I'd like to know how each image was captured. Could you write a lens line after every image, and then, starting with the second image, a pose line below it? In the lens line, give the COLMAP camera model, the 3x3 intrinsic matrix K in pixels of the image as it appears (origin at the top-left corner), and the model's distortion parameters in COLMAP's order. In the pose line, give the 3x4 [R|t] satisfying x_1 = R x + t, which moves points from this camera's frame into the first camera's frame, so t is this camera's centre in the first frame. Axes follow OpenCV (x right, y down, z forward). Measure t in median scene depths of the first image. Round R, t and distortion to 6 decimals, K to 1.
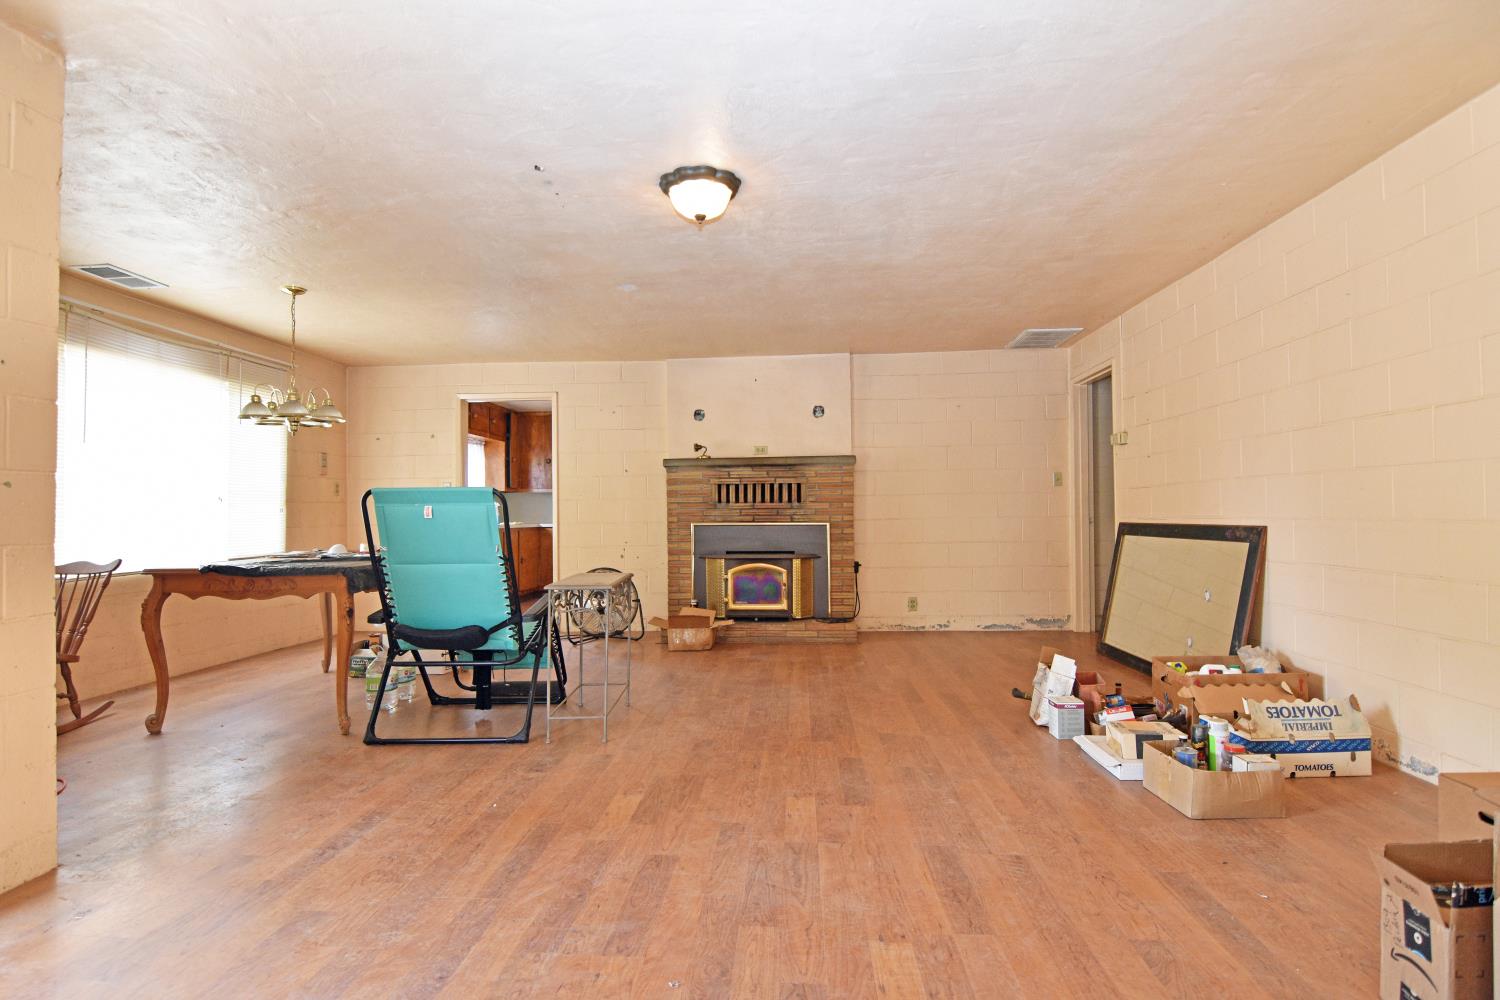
lens RADIAL K [[728.3, 0, 753.4], [0, 728.3, 492.7], [0, 0, 1]] dist [-0.010962, -0.013288]
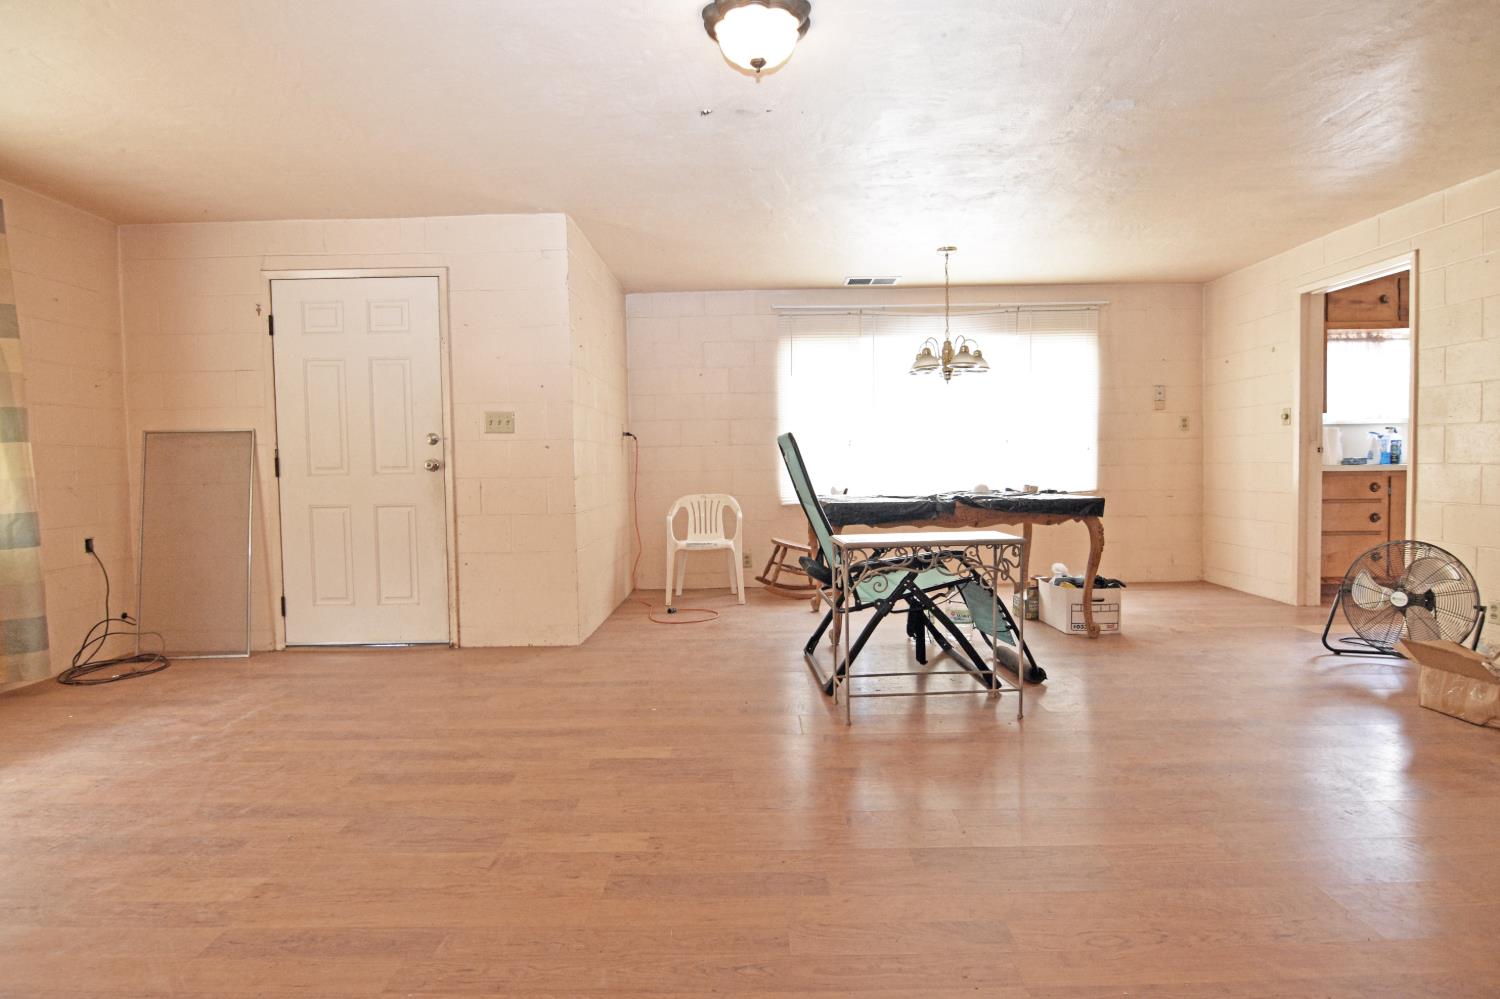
lens RADIAL K [[728.3, 0, 753.4], [0, 728.3, 492.2], [0, 0, 1]] dist [-0.010962, -0.013288]
pose [[0.089686, 0.042582, -0.995059, 0.952184], [0.047672, 0.997757, 0.046994, 0.041766], [0.994828, -0.051651, 0.087455, 1.270714]]
